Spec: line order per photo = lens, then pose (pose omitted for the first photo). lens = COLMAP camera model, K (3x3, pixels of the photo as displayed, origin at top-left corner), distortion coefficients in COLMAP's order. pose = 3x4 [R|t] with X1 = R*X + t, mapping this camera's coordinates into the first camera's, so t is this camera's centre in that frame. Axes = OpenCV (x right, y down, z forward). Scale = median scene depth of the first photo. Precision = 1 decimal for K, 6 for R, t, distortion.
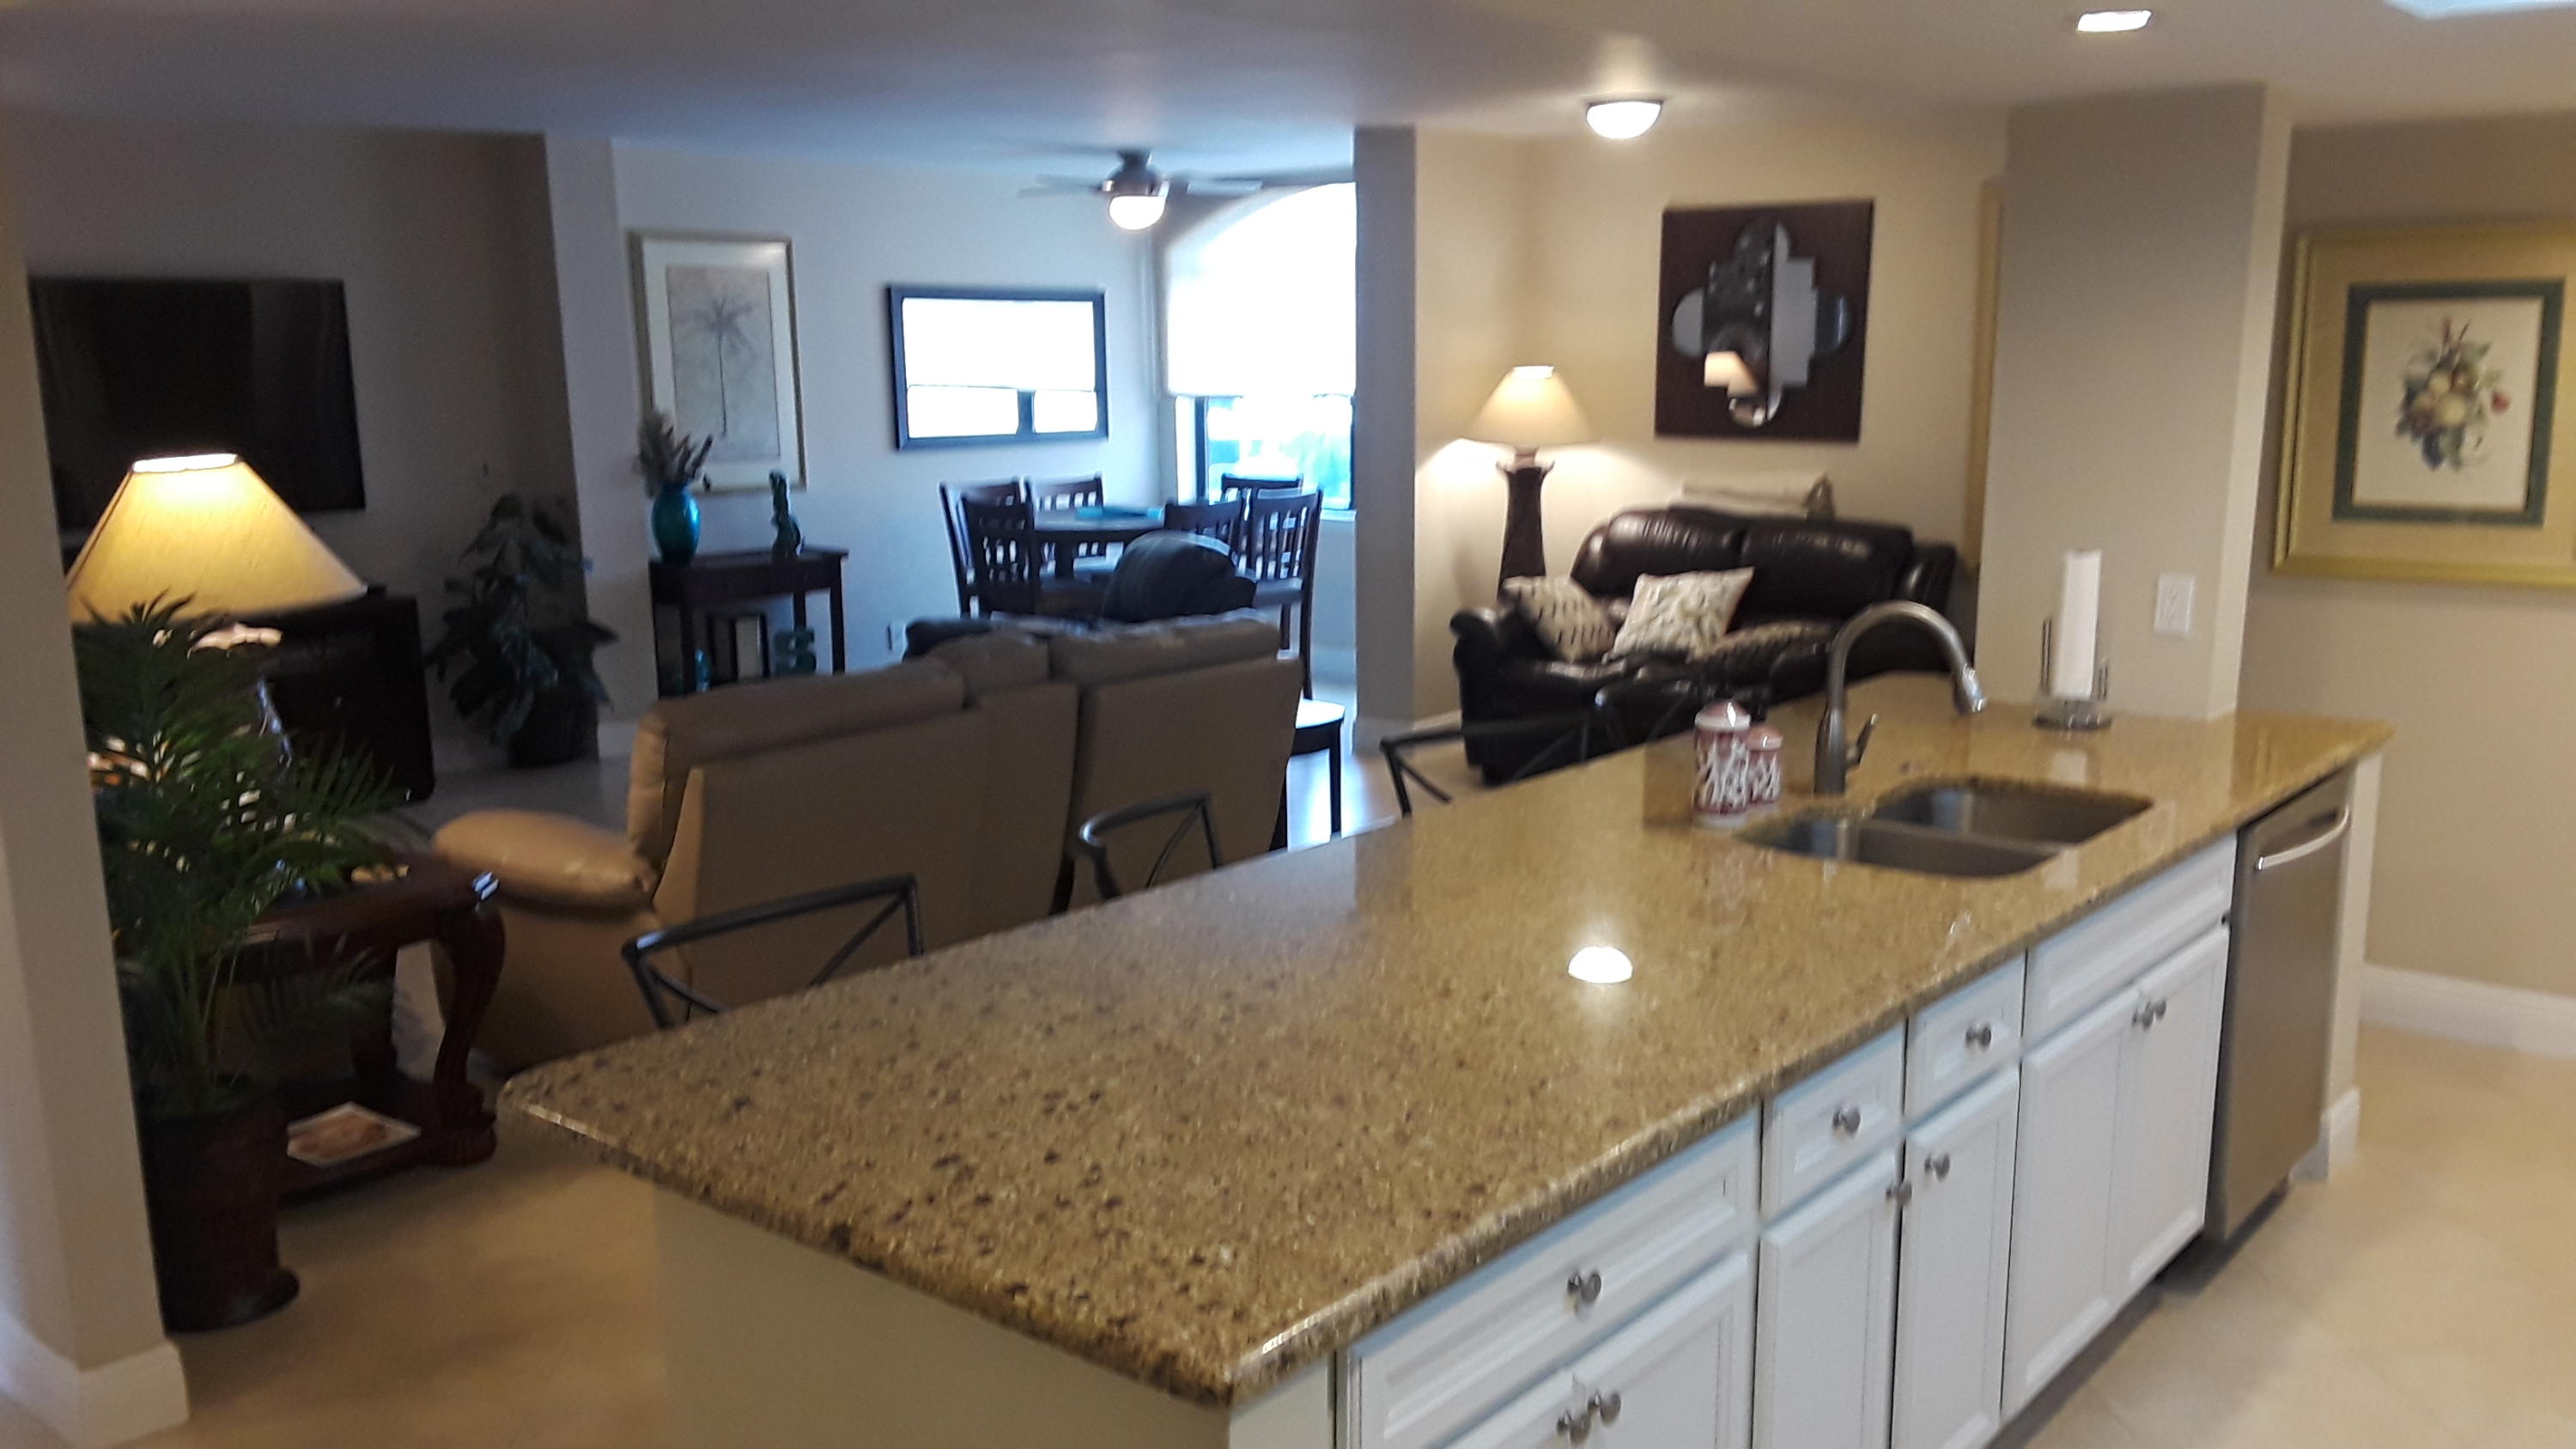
lens RADIAL K [[2085.0, 0, 1303.5], [0, 2085.0, 783.8], [0, 0, 1]] dist [0.132840, -0.218421]
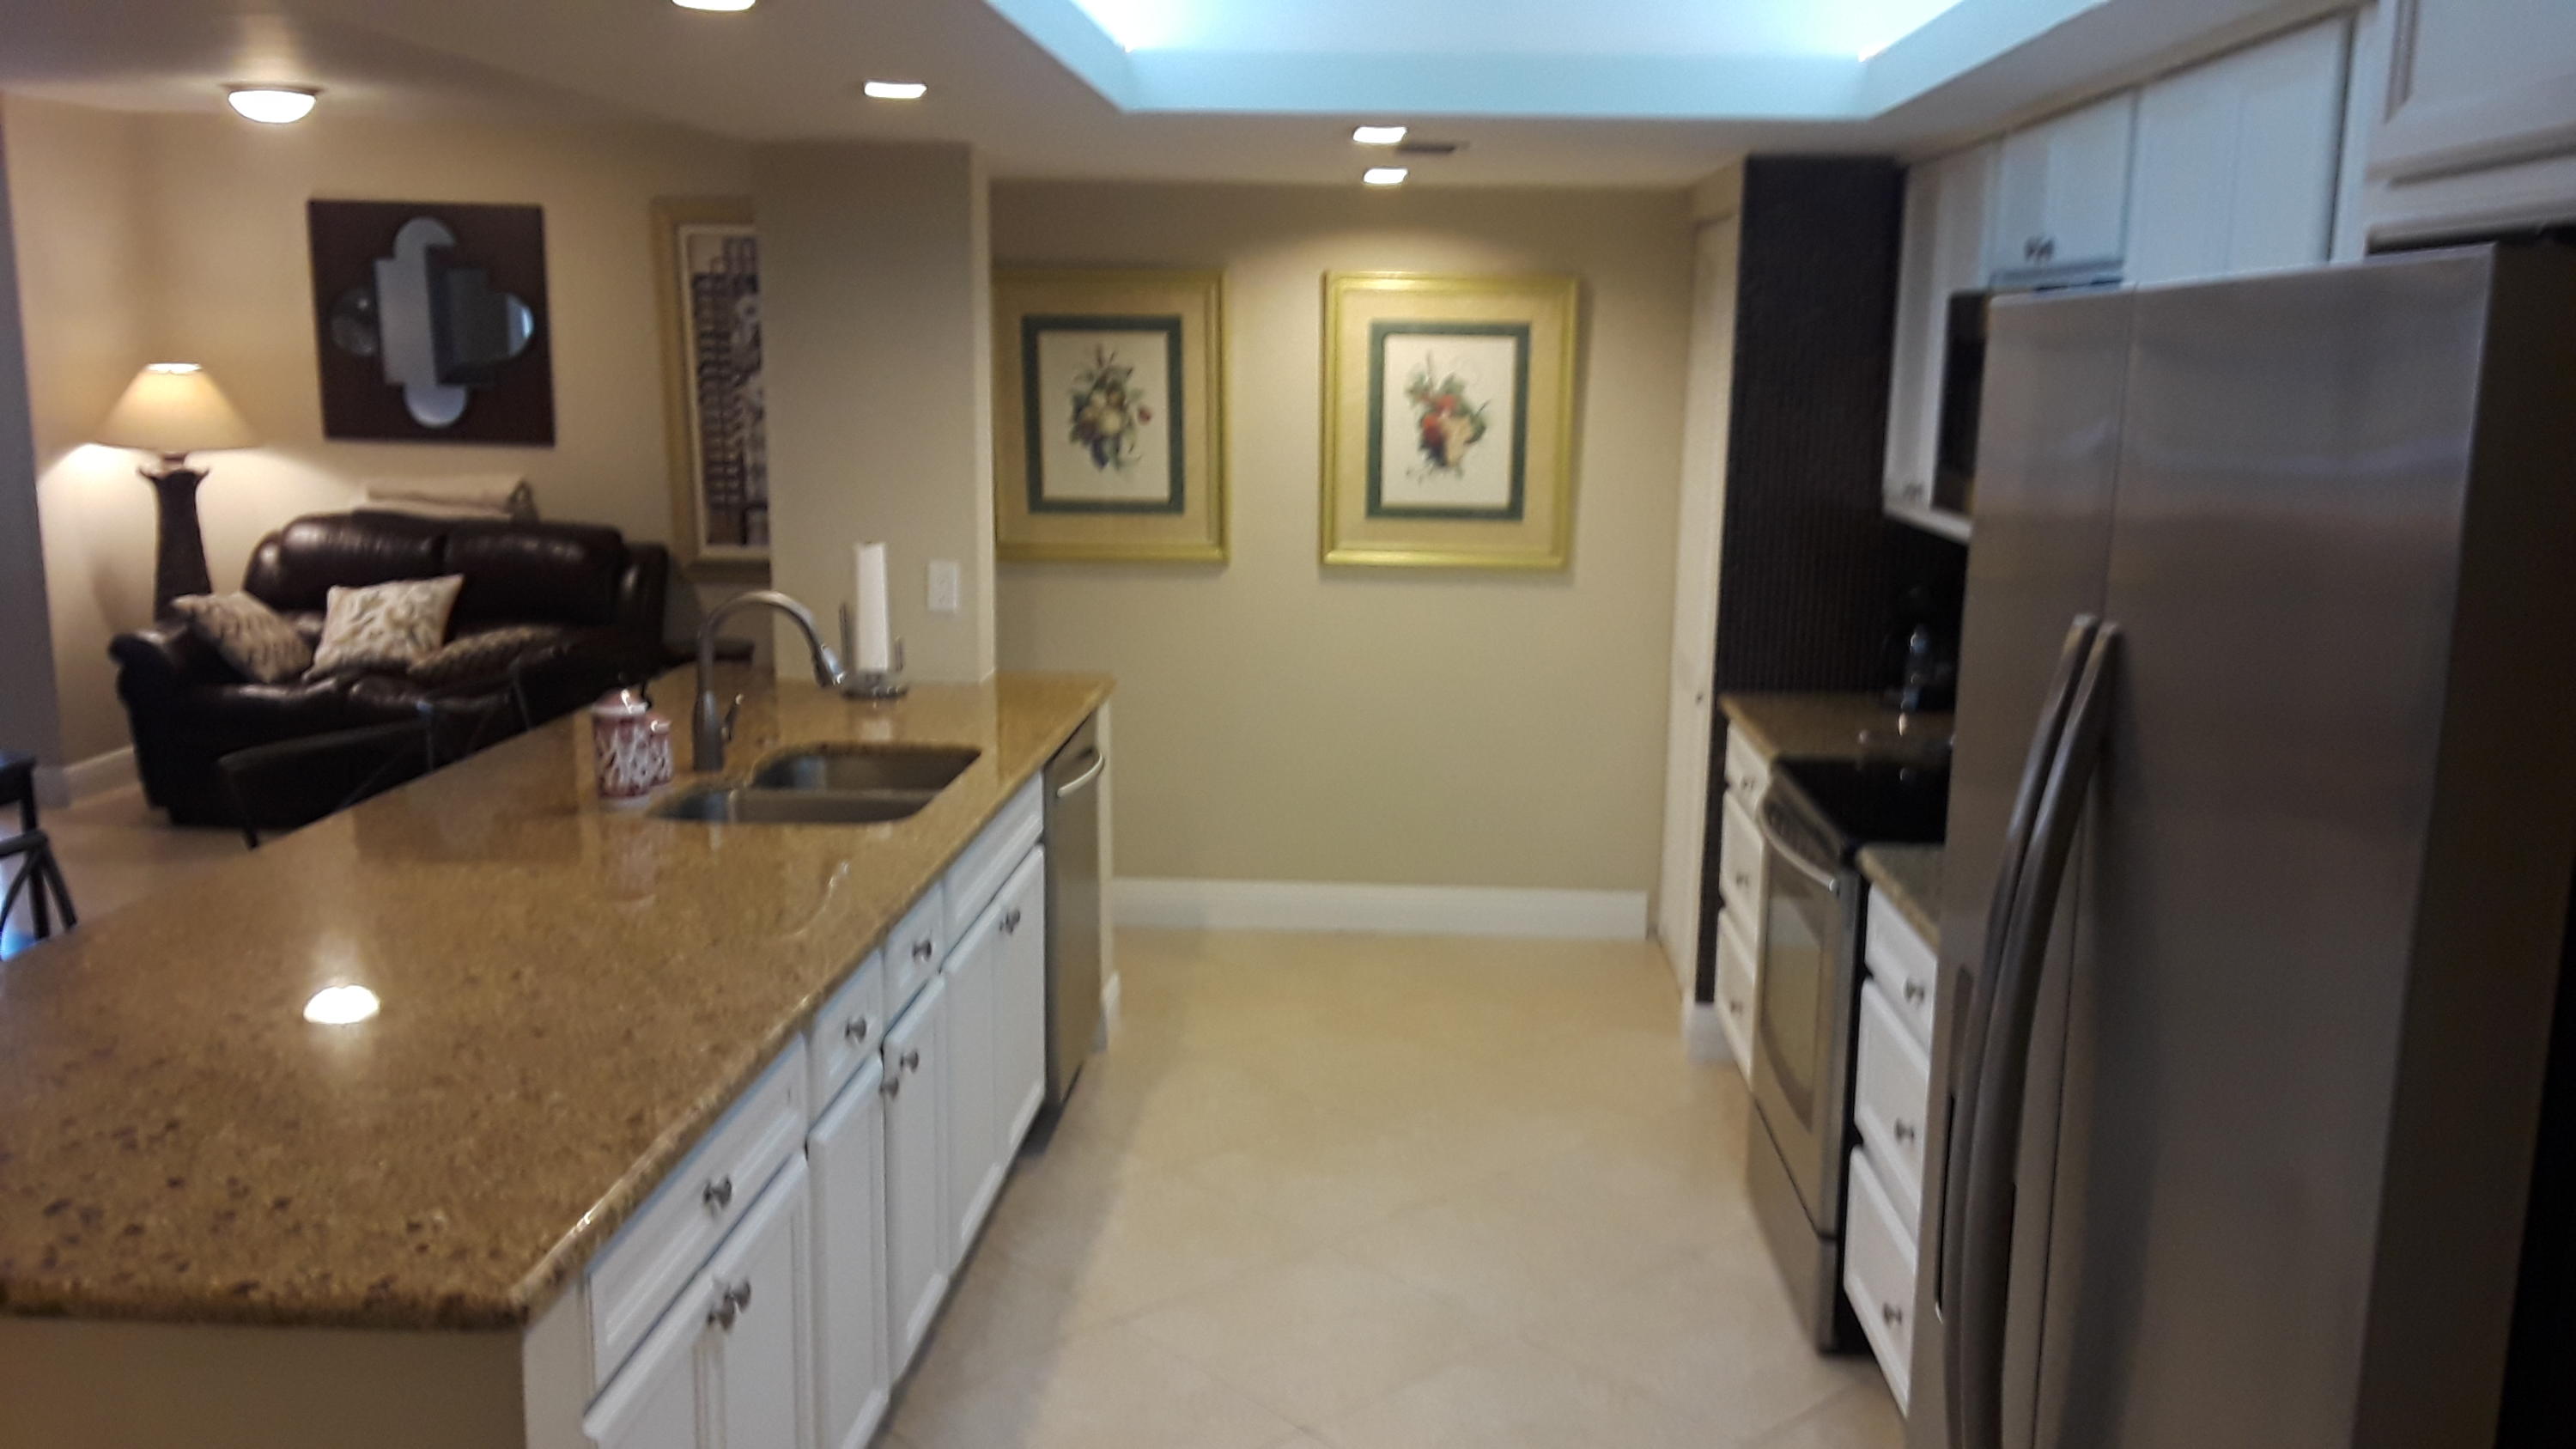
lens RADIAL K [[2085.0, 0, 1303.5], [0, 2085.0, 783.8], [0, 0, 1]] dist [0.132840, -0.218421]
pose [[0.806004, -0.102742, 0.582926, -0.101418], [0.103697, 0.994099, 0.031831, 0.006646], [-0.582756, 0.034792, 0.811902, -0.046073]]
